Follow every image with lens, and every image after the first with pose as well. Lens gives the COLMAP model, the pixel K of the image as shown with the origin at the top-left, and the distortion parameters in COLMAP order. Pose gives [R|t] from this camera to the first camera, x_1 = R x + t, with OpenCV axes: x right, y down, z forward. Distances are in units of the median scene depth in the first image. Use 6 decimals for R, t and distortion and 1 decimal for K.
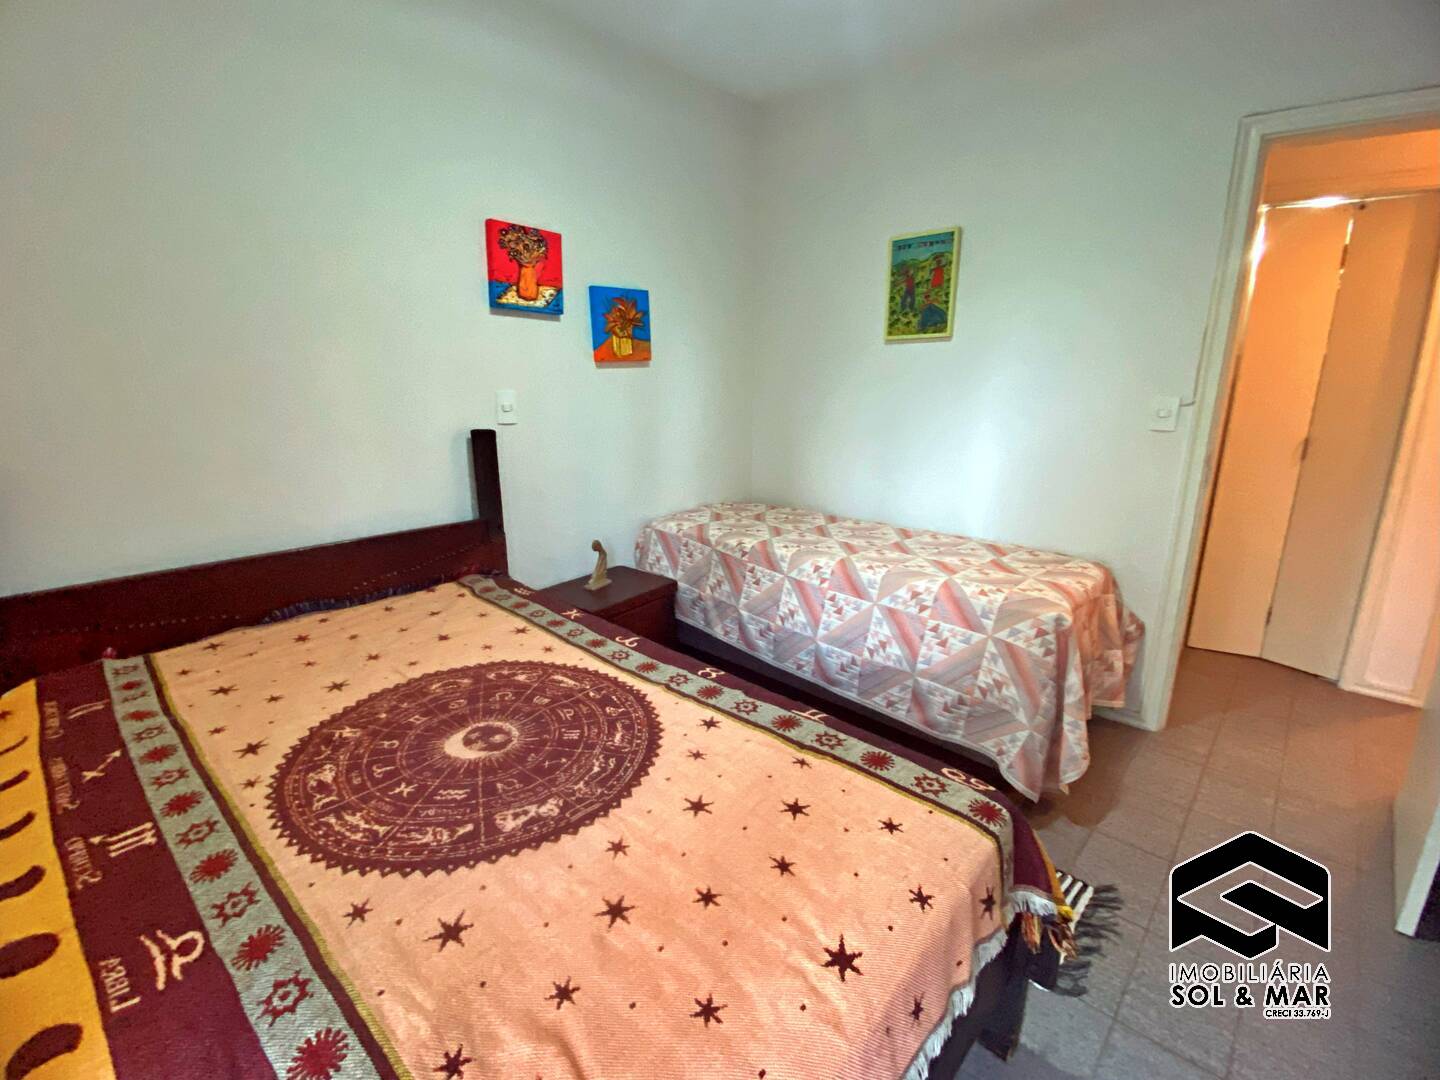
lens RADIAL K [[640.1, 0, 713.7], [0, 640.1, 542.0], [0, 0, 1]] dist [0.035017, -0.034297]
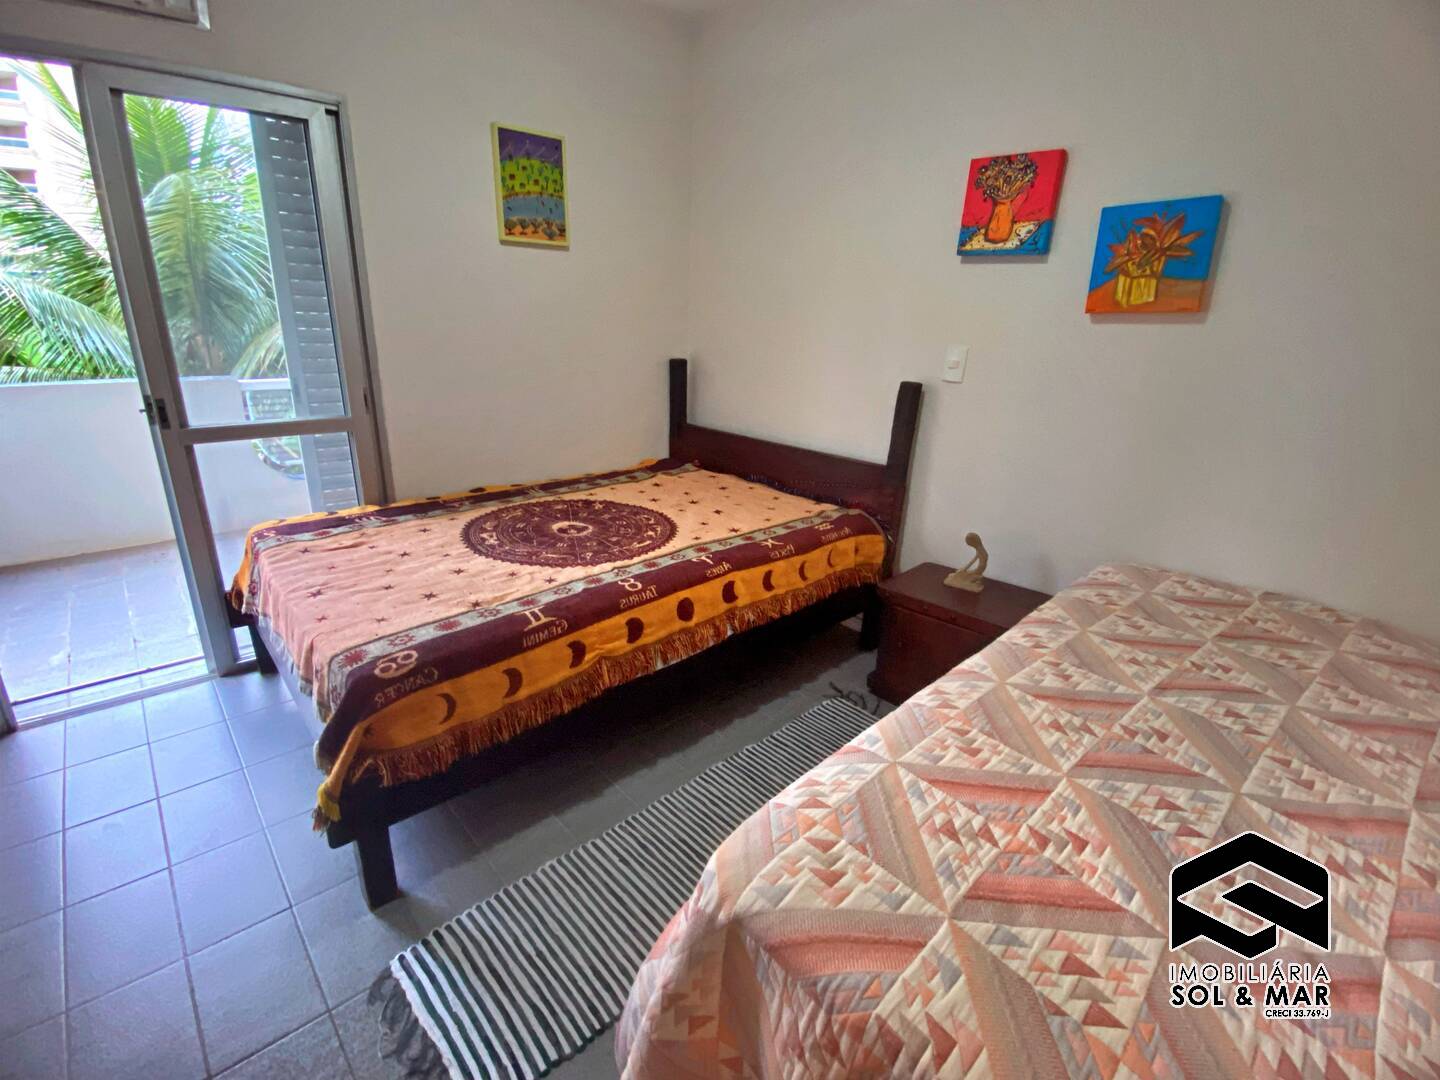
lens RADIAL K [[652.5, 0, 717.7], [0, 652.5, 533.8], [0, 0, 1]] dist [0.042044, -0.036255]
pose [[-0.076924, 0.302922, -0.949906, 0.851902], [-0.289430, 0.904919, 0.312014, -0.226481], [0.954103, 0.298932, 0.018065, 0.892018]]
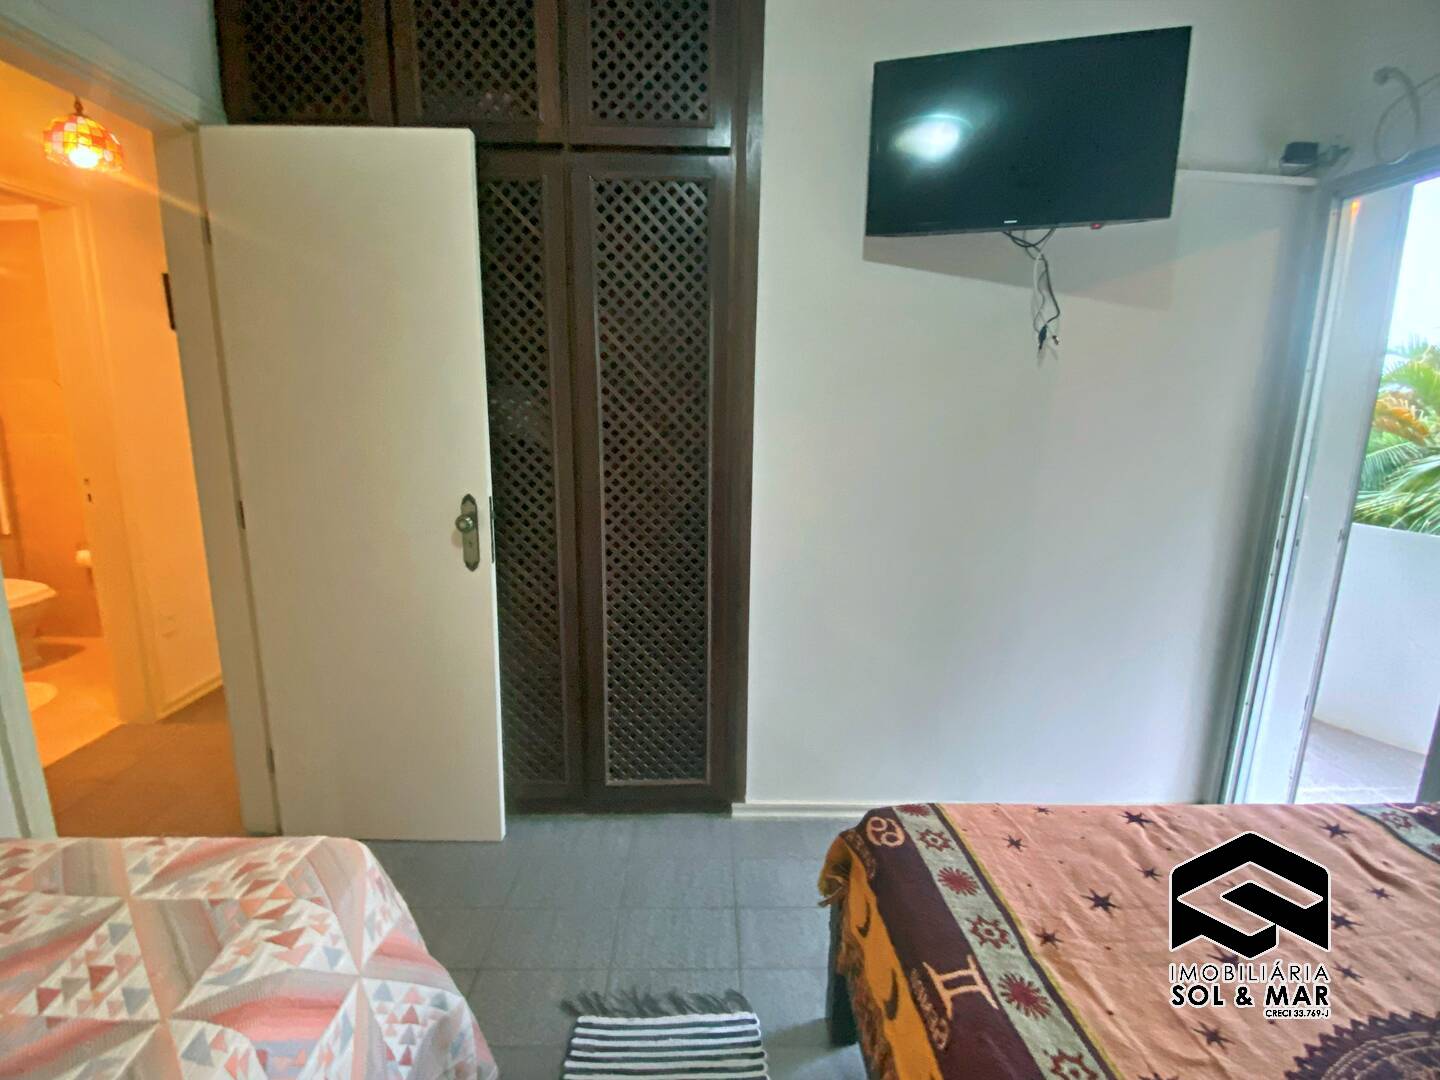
lens RADIAL K [[646.5, 0, 720.0], [0, 646.5, 540.0], [0, 0, 1]] dist [0.035111, -0.025350]
pose [[-0.698160, -0.156750, 0.698572, -0.035214], [0.162955, 0.915336, 0.368248, -0.275029], [-0.697150, 0.370932, -0.613507, 0.993325]]
